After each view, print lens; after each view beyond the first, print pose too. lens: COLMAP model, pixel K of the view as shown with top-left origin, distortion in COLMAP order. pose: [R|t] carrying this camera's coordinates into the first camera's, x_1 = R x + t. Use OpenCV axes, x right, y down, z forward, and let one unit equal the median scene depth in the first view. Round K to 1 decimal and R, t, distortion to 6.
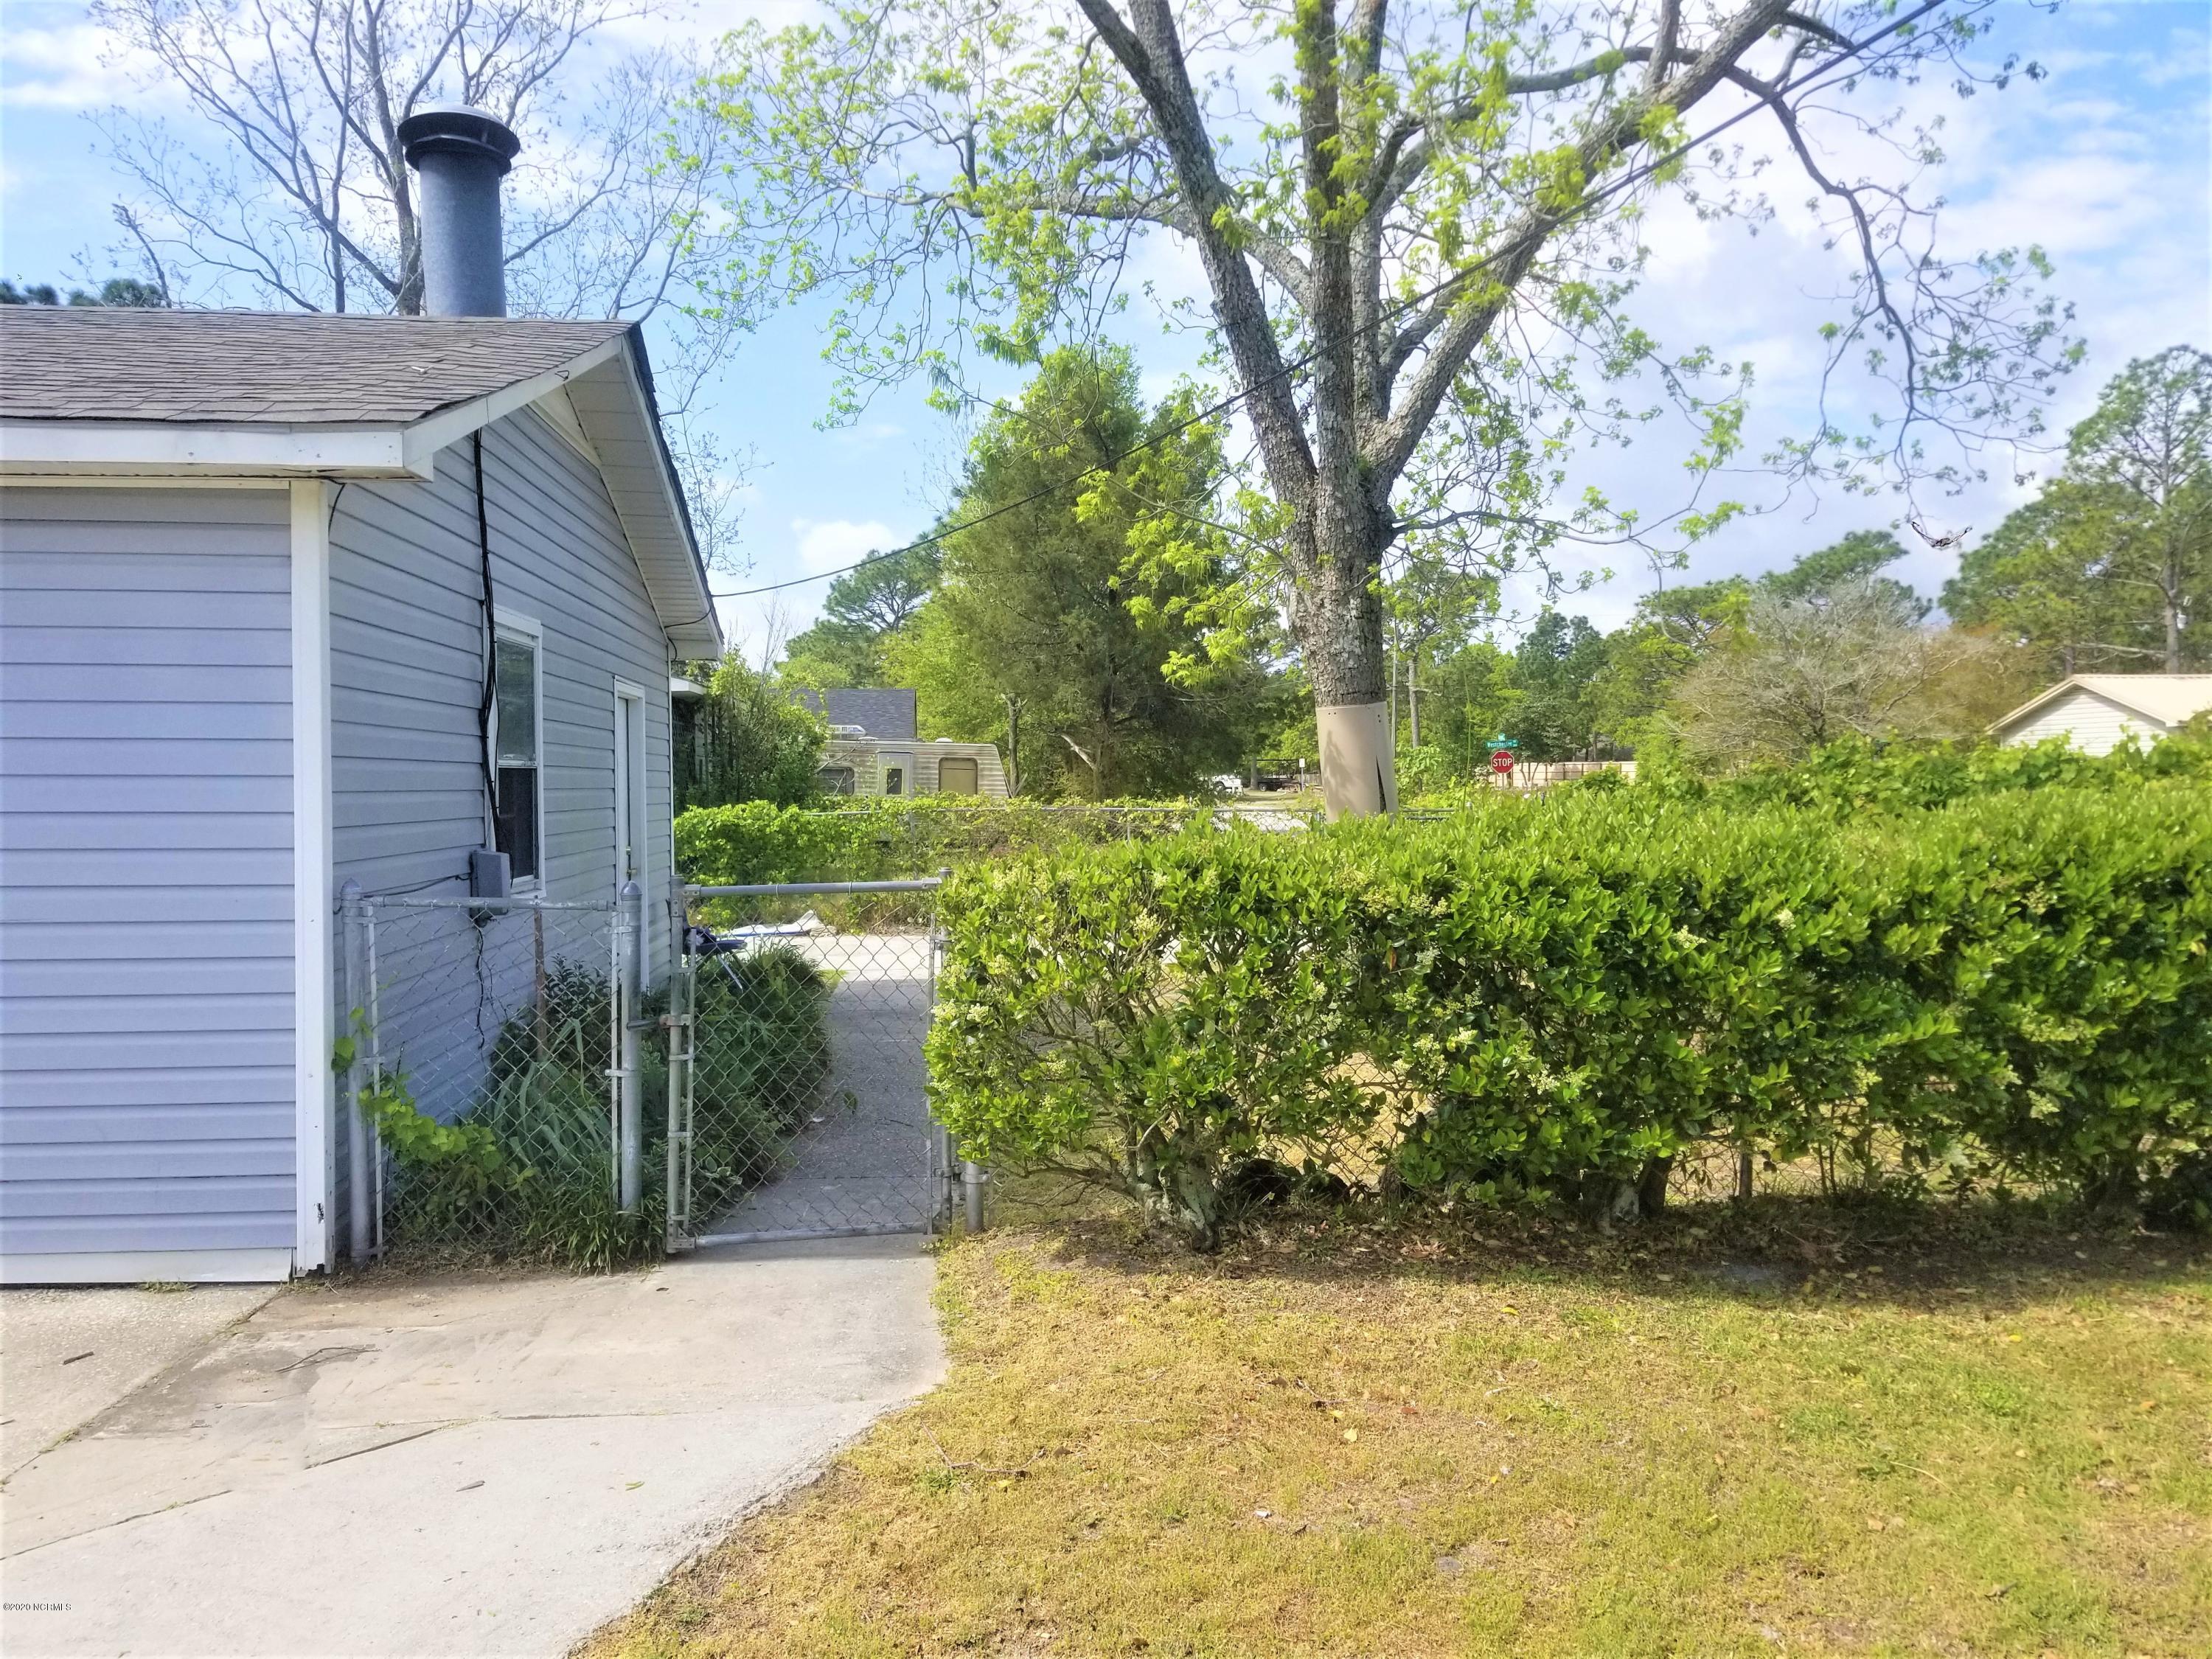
lens RADIAL K [[1691.4, 0, 1112.2], [0, 1691.4, 828.8], [0, 0, 1]] dist [0.101595, -0.176375]
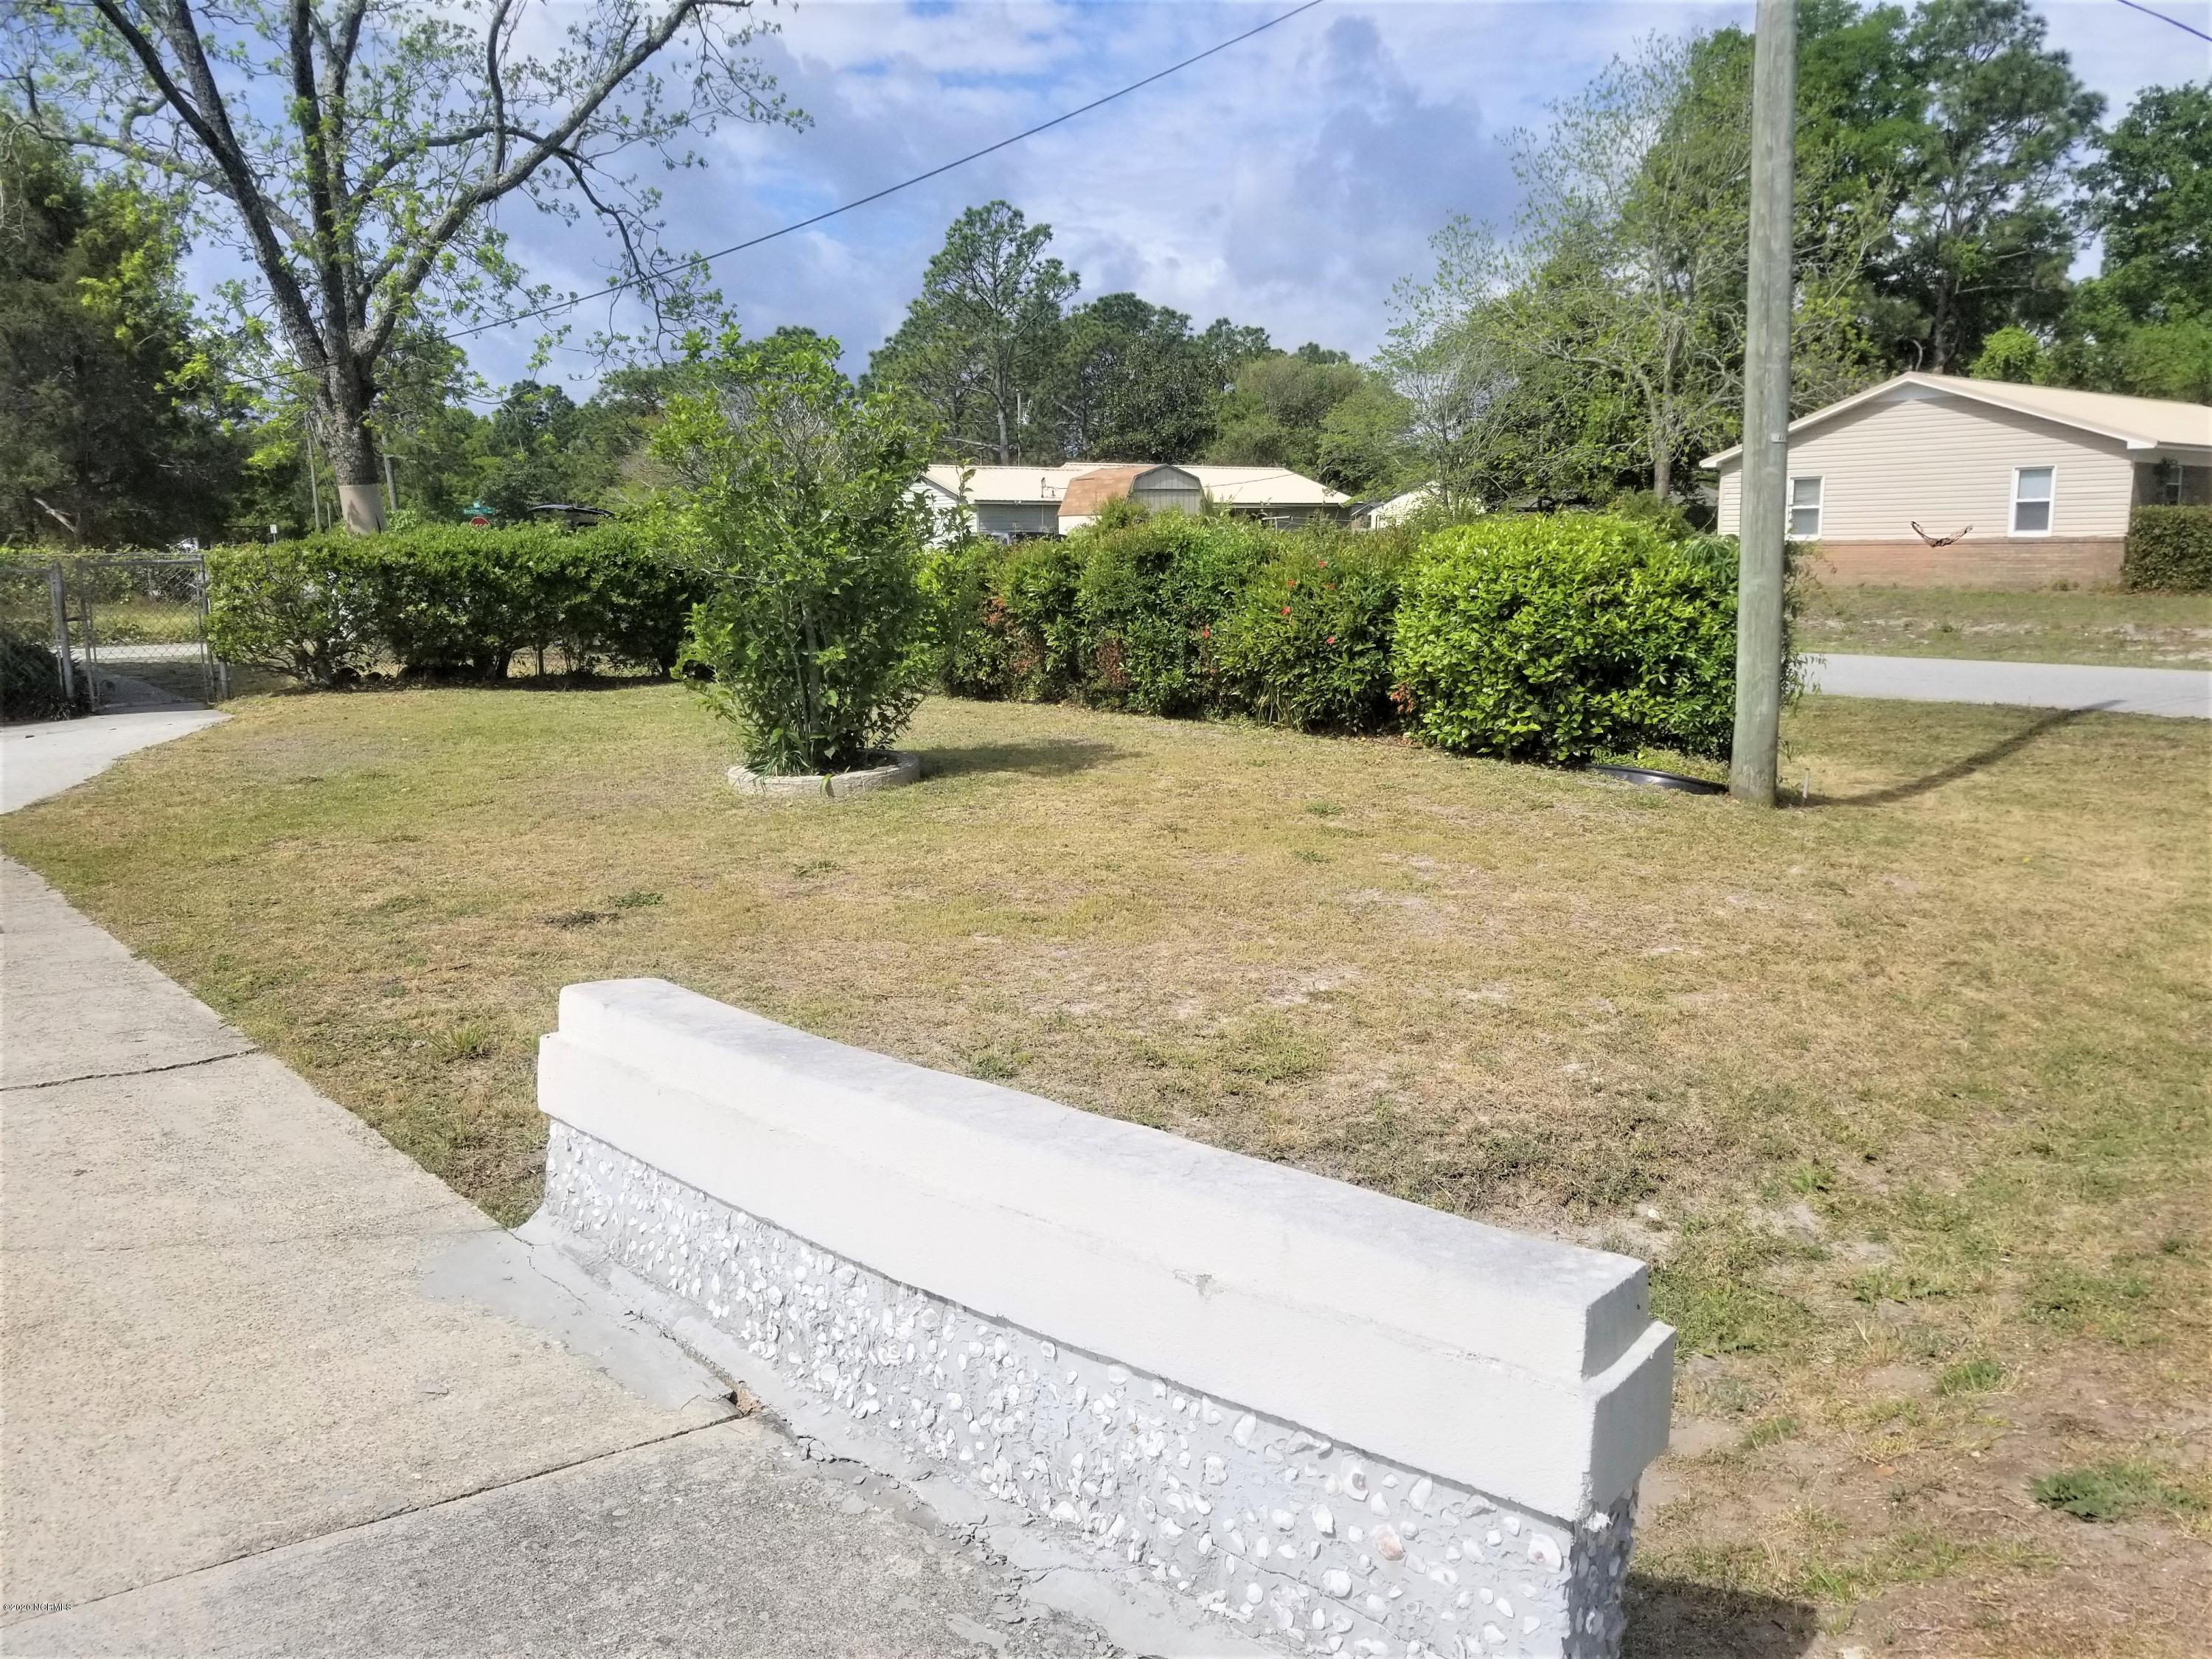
lens RADIAL K [[1691.4, 0, 1112.2], [0, 1691.4, 828.8], [0, 0, 1]] dist [0.101595, -0.176375]
pose [[0.843238, -0.093078, 0.529420, -0.198815], [0.022067, 0.990058, 0.138915, 0.059243], [-0.537087, -0.105456, 0.836909, -1.090515]]
